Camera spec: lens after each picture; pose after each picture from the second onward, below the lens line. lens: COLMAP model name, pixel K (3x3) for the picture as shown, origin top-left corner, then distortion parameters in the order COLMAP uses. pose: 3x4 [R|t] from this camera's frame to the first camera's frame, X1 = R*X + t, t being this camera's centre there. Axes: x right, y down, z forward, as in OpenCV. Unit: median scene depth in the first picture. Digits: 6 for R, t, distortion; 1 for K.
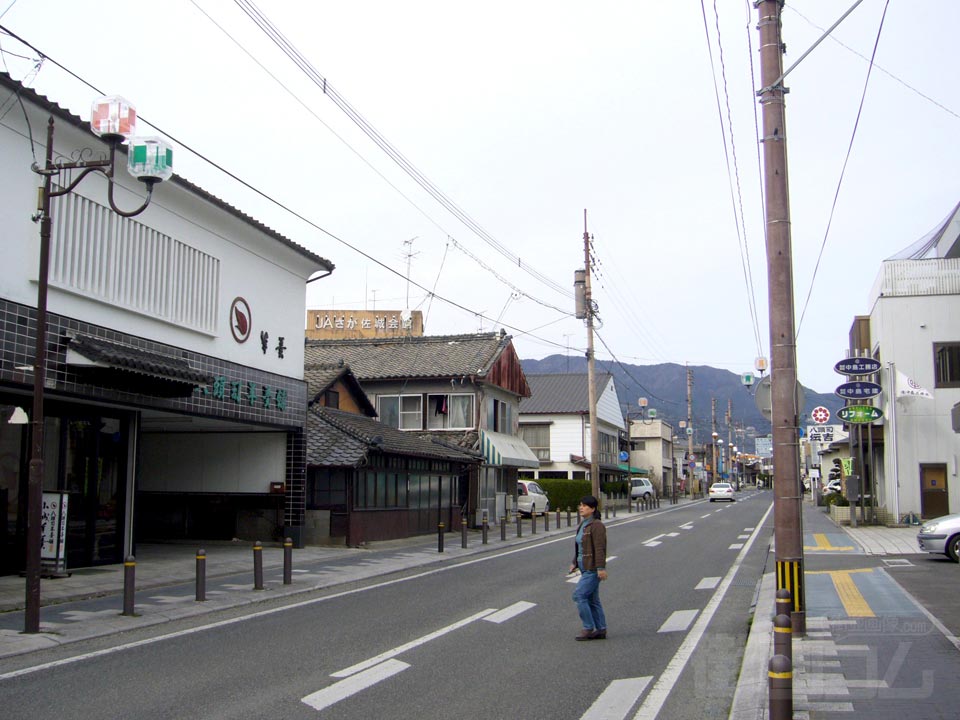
lens RADIAL K [[994.2, 0, 480.0], [0, 994.2, 360.0], [0, 0, 1]] dist [-0.059801, -0.026736]
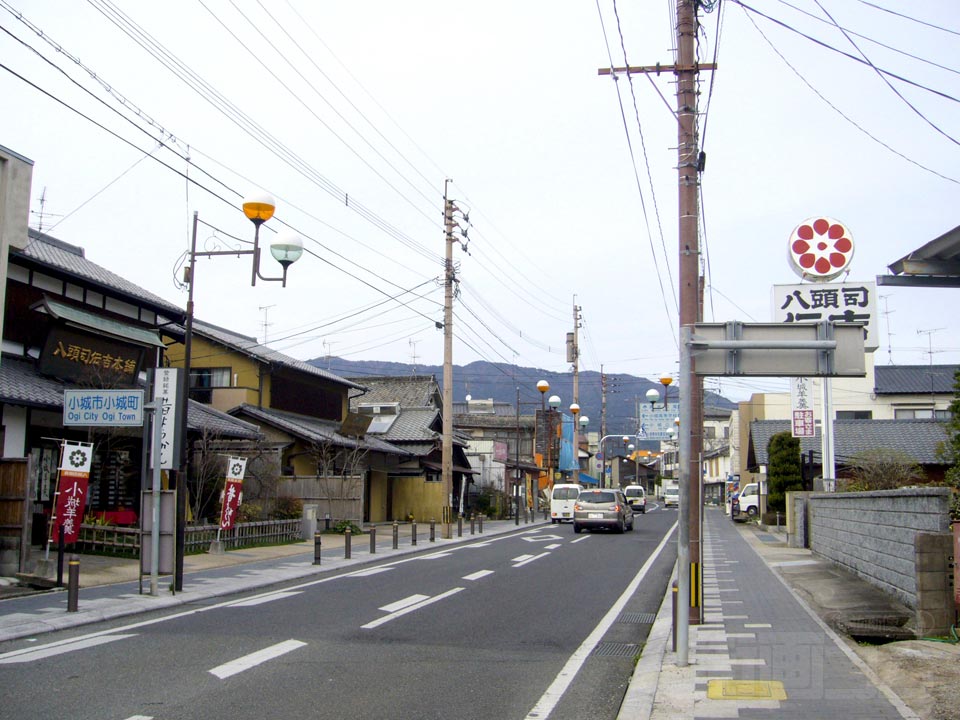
lens RADIAL K [[994.2, 0, 480.0], [0, 994.2, 360.0], [0, 0, 1]] dist [-0.059801, -0.026736]
pose [[0.995171, 0.013144, 0.097274, 0.140161], [-0.012776, 0.999909, -0.004405, 0.057078], [-0.097323, 0.003141, 0.995248, 0.461227]]
